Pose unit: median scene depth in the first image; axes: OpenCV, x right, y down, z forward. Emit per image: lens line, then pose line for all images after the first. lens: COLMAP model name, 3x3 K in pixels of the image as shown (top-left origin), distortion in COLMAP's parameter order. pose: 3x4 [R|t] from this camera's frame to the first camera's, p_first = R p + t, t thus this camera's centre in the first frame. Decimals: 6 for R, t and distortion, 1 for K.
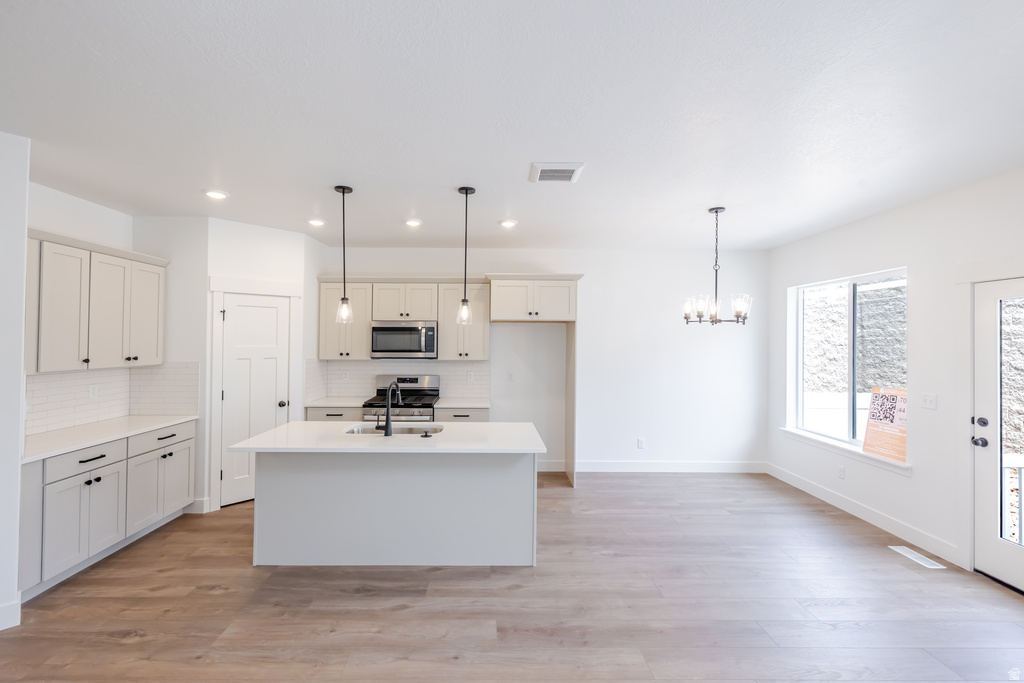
lens RADIAL K [[449.5, 0, 505.3], [0, 449.5, 330.7], [0, 0, 1]] dist [0.005969, -0.000404]
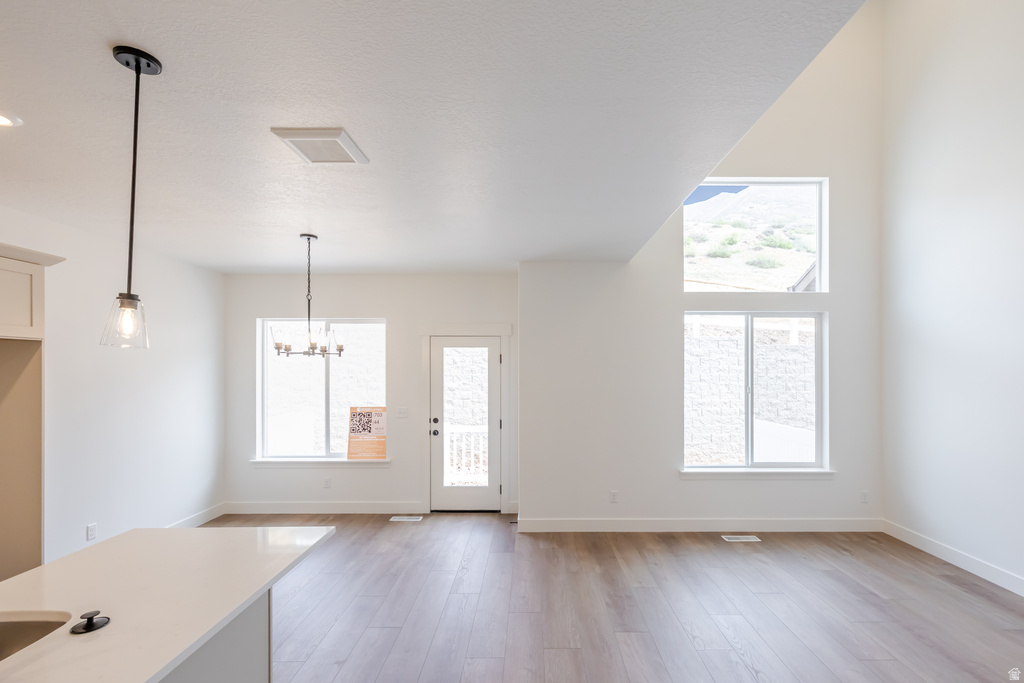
lens RADIAL K [[449.5, 0, 519.7], [0, 449.5, 369.6], [0, 0, 1]] dist [0.005969, -0.000404]
pose [[0.035357, -0.007434, 0.999347, -0.468559], [-0.020868, 0.999749, 0.008175, -0.004229], [-0.999157, -0.021143, 0.035193, 0.515106]]
